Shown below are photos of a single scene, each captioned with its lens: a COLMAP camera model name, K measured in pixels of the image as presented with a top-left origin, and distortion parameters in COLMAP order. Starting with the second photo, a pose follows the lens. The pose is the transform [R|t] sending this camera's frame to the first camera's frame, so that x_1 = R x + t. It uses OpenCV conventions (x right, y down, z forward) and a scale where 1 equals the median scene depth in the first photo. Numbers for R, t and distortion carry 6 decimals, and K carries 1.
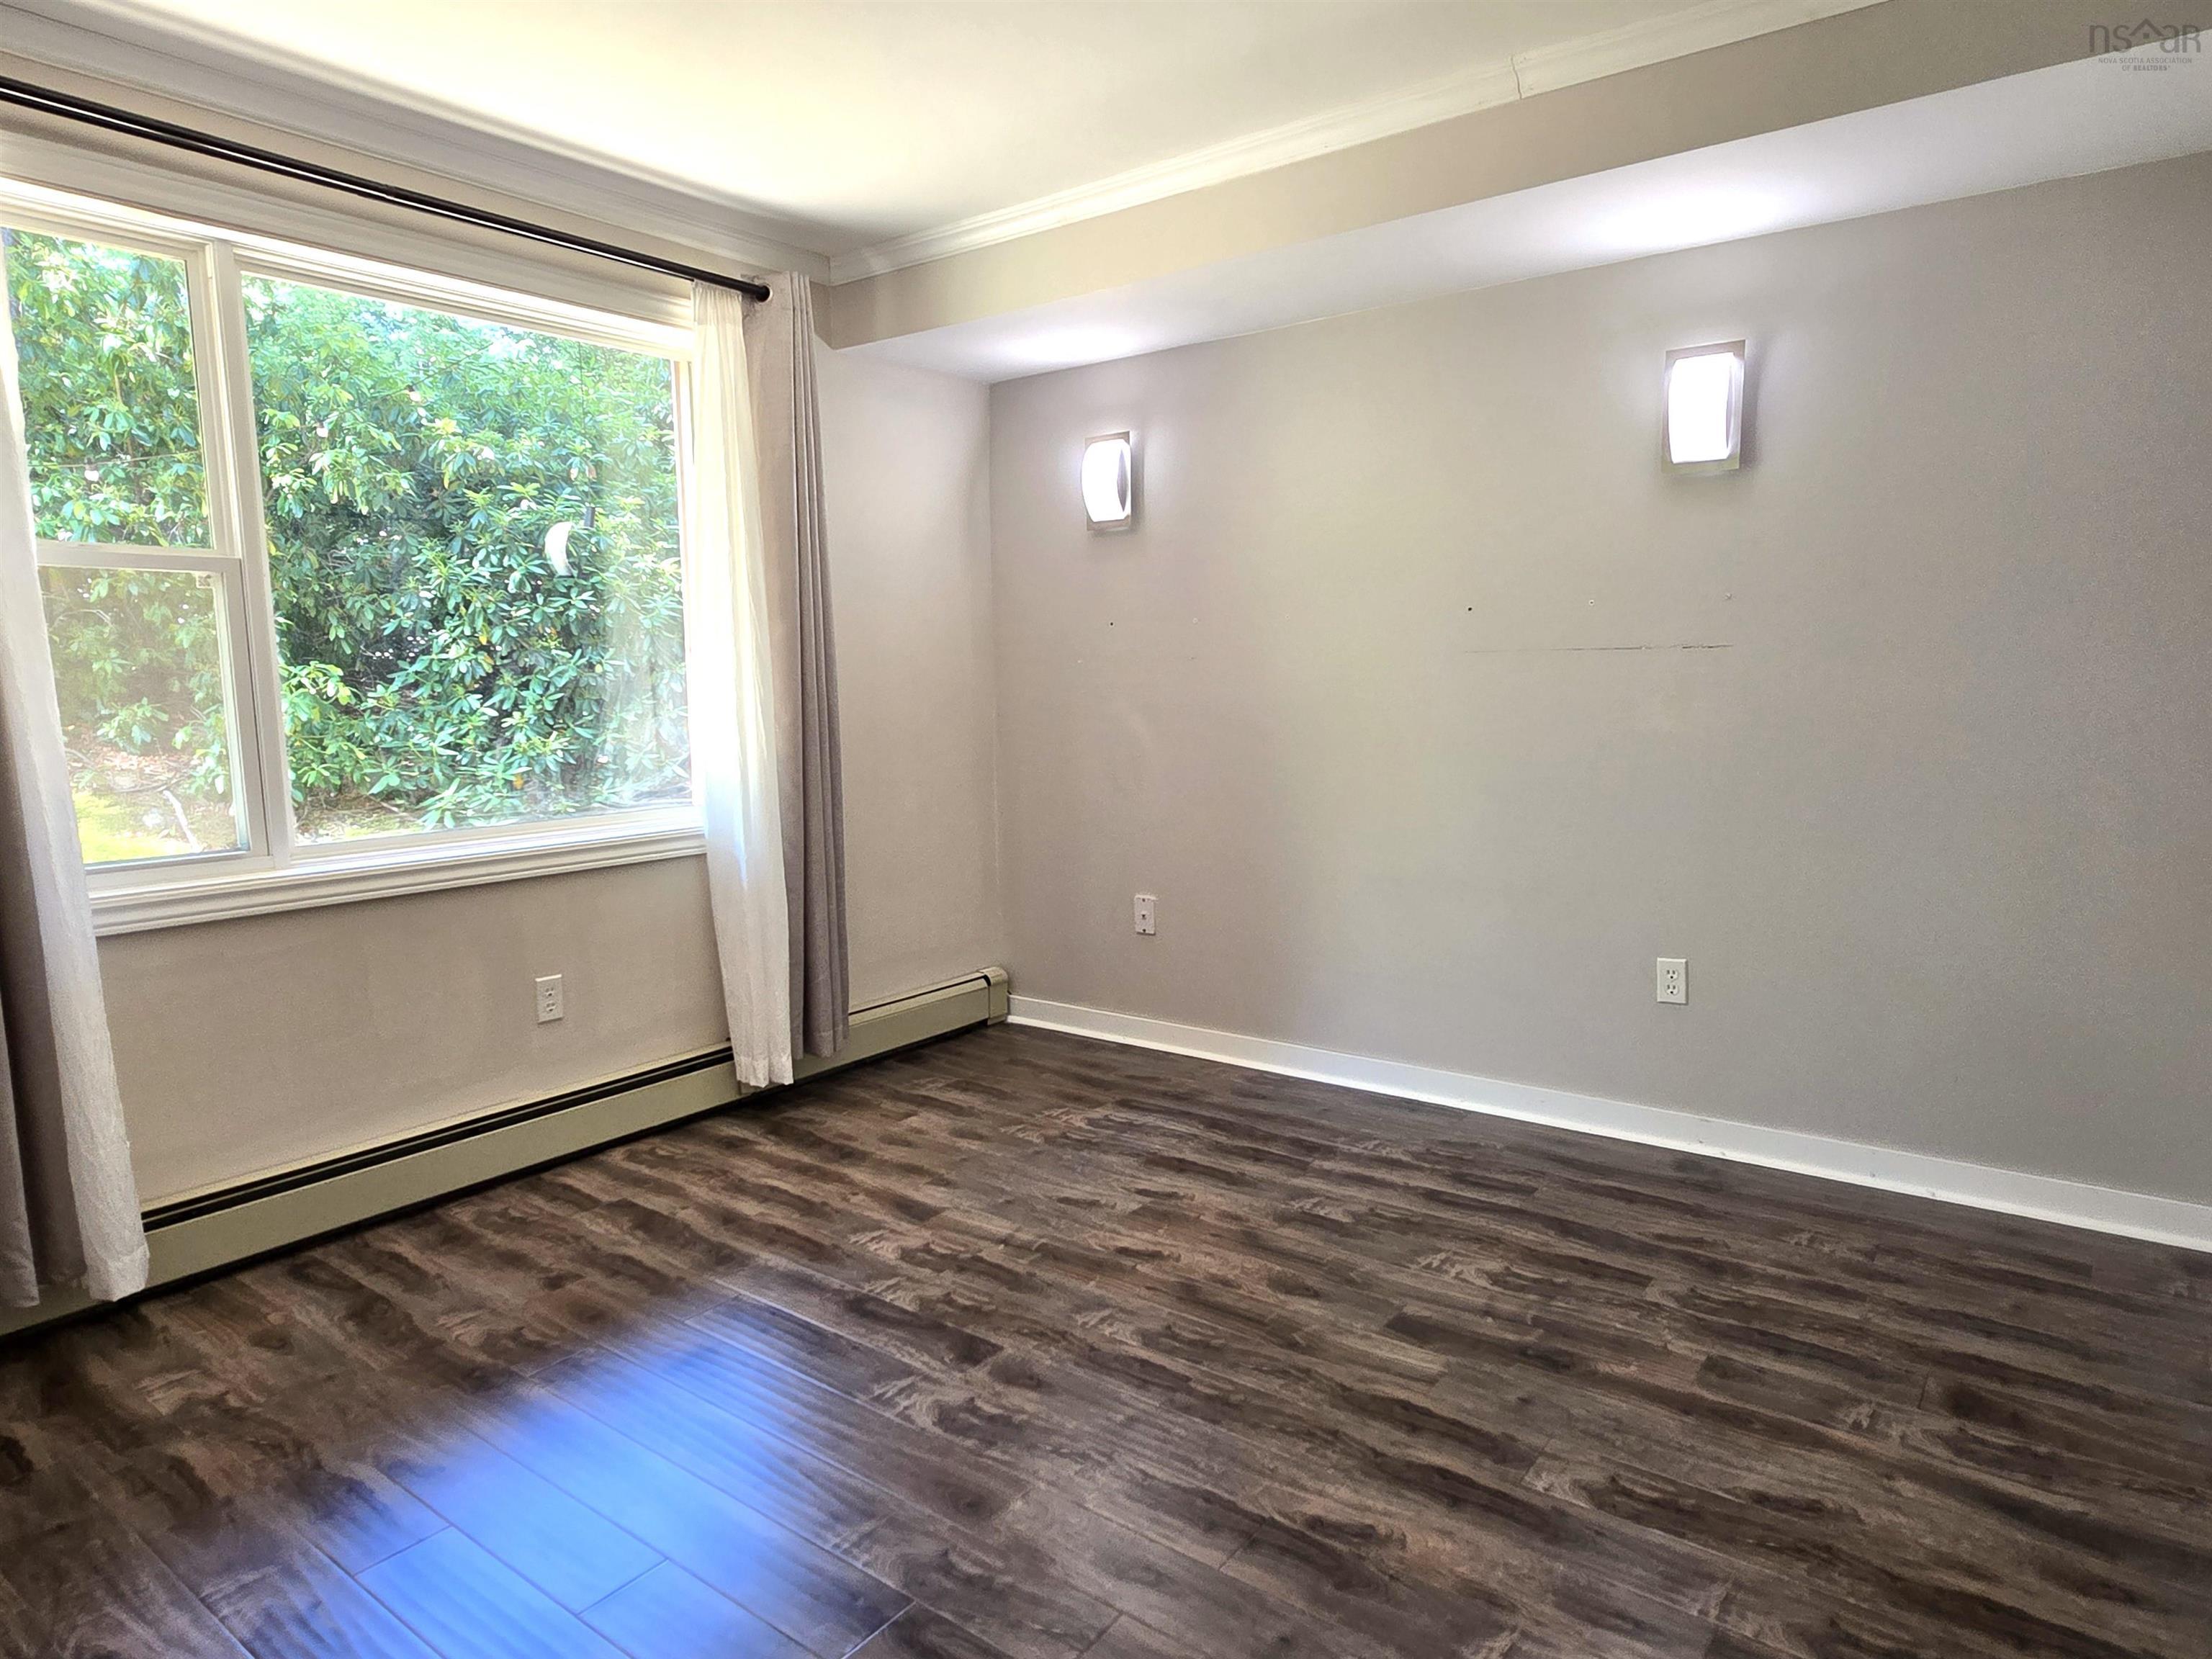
lens RADIAL K [[1328.0, 0, 1106.9], [0, 1328.0, 835.6], [0, 0, 1]] dist [-0.000396, -0.001433]
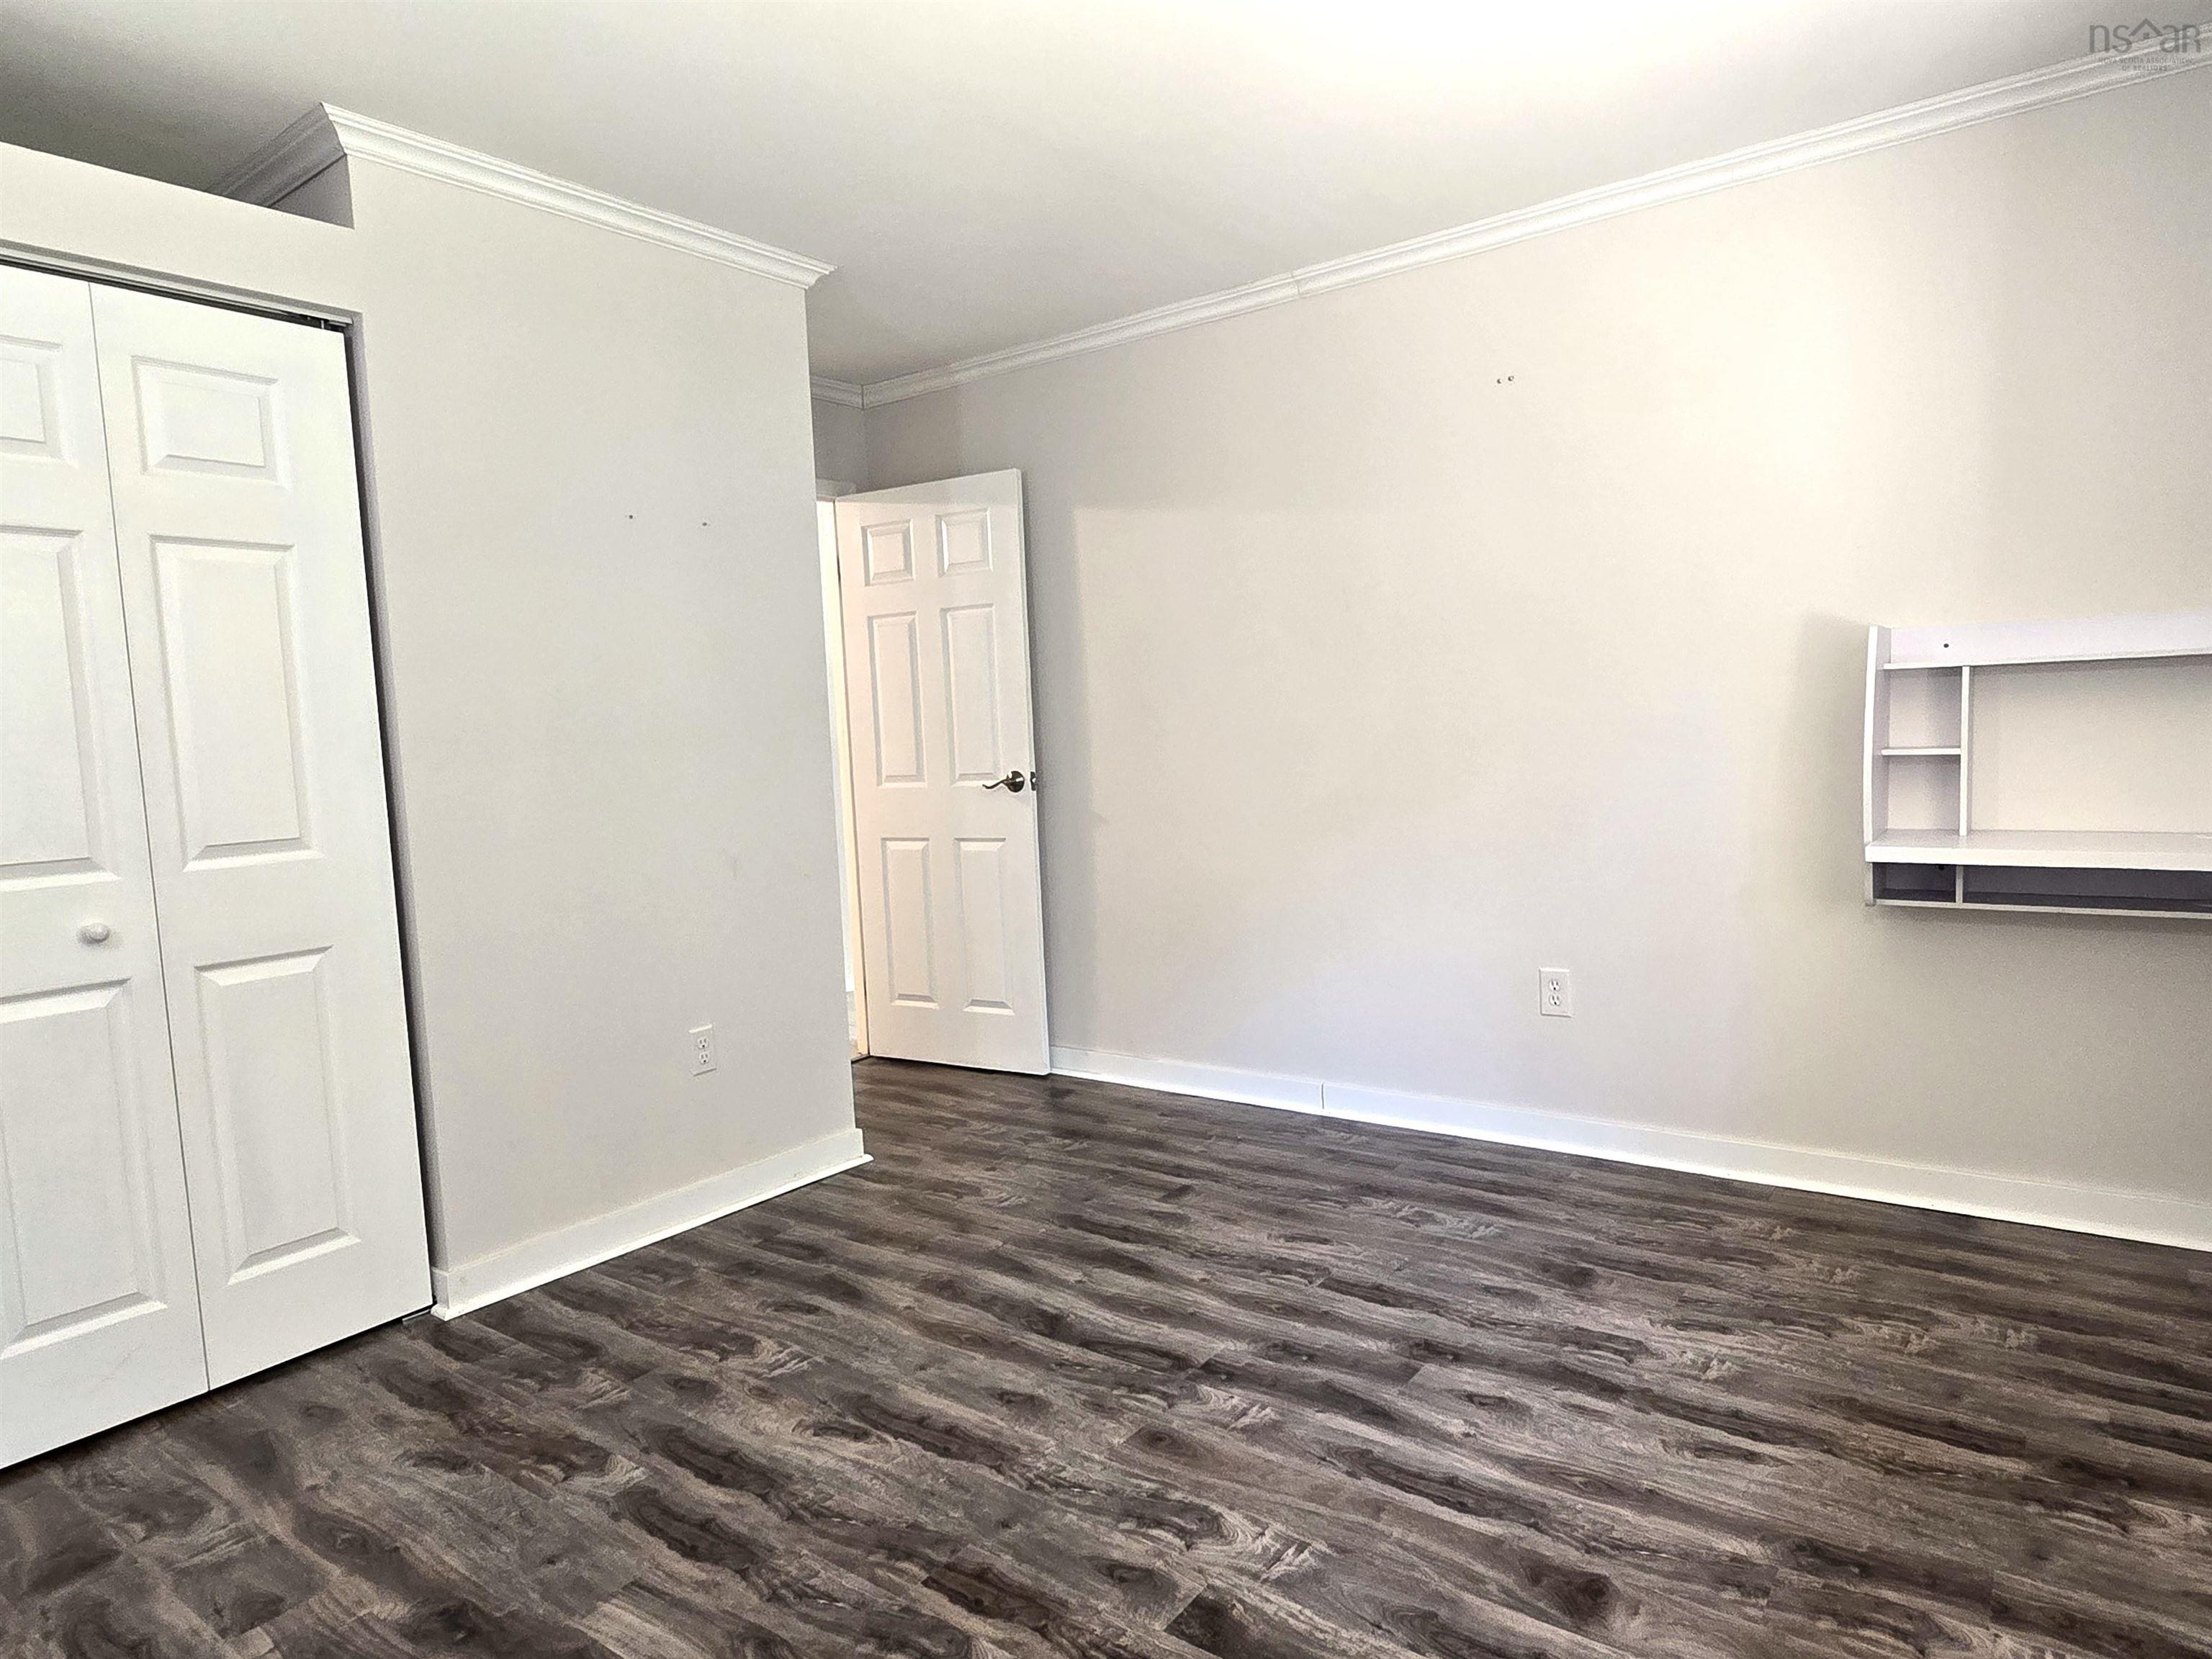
lens RADIAL K [[1328.0, 0, 1106.5], [0, 1328.0, 835.0], [0, 0, 1]] dist [-0.000396, -0.001433]
pose [[-0.998184, 0.060064, -0.004582, -0.076287], [0.057826, 0.976749, 0.206439, -0.204550], [0.016875, 0.205800, -0.978449, 1.810634]]
